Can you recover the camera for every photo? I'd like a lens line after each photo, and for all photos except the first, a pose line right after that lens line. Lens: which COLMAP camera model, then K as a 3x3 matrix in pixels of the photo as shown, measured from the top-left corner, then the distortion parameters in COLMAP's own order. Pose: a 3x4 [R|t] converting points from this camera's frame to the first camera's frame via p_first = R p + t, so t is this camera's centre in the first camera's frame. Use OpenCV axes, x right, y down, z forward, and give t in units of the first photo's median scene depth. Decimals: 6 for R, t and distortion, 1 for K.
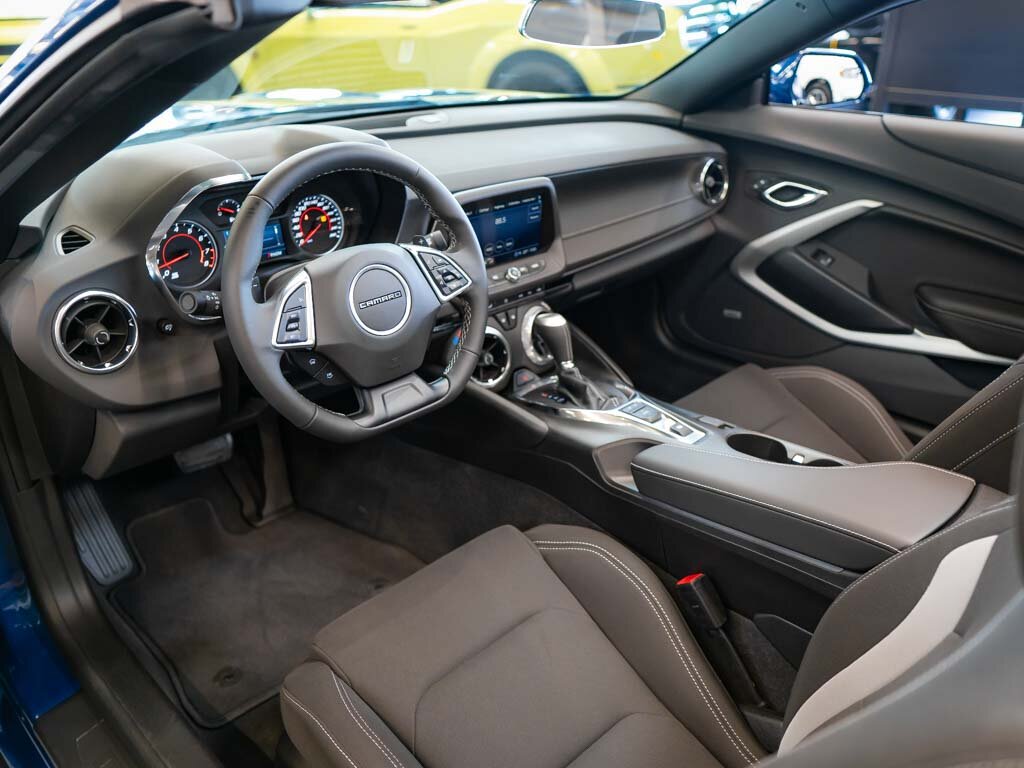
lens RADIAL K [[883.1, 0, 512.3], [0, 883.1, 345.5], [0, 0, 1]] dist [-0.007752, -0.004929]
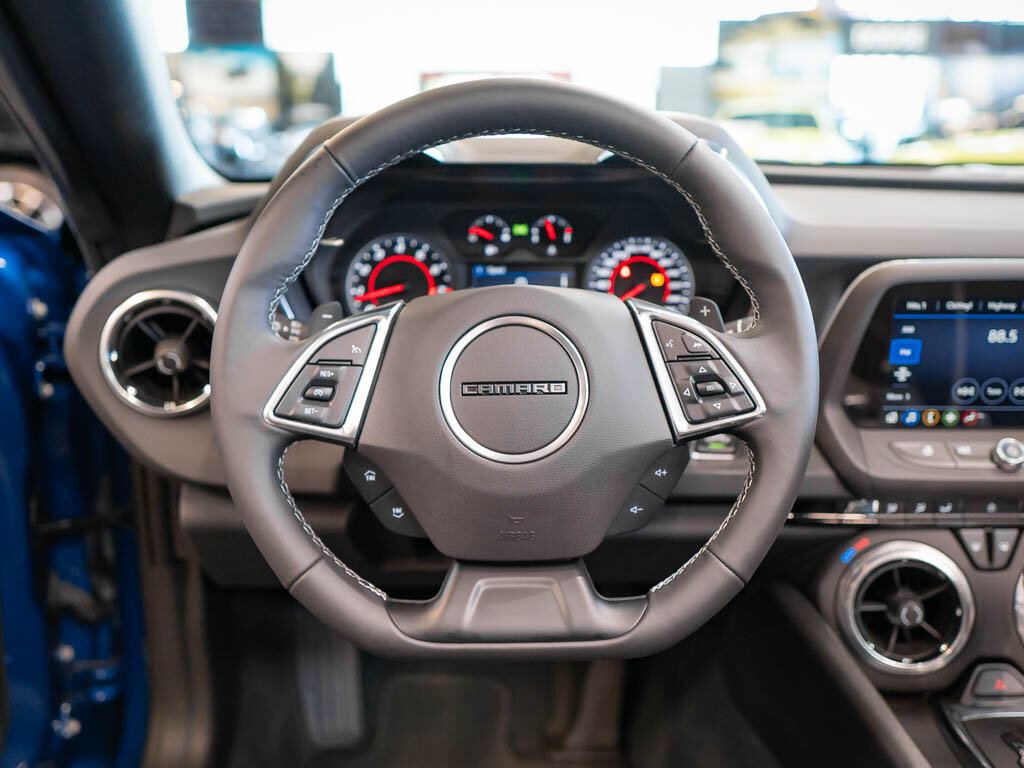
lens RADIAL K [[987.6, 0, 543.7], [0, 987.6, 383.8], [0, 0, 1]] dist [-0.006968, -0.002124]
pose [[0.721421, 0.169607, -0.671405, 0.177313], [-0.271946, 0.961042, -0.049431, -0.025550], [0.636864, 0.218246, 0.739440, 0.485233]]
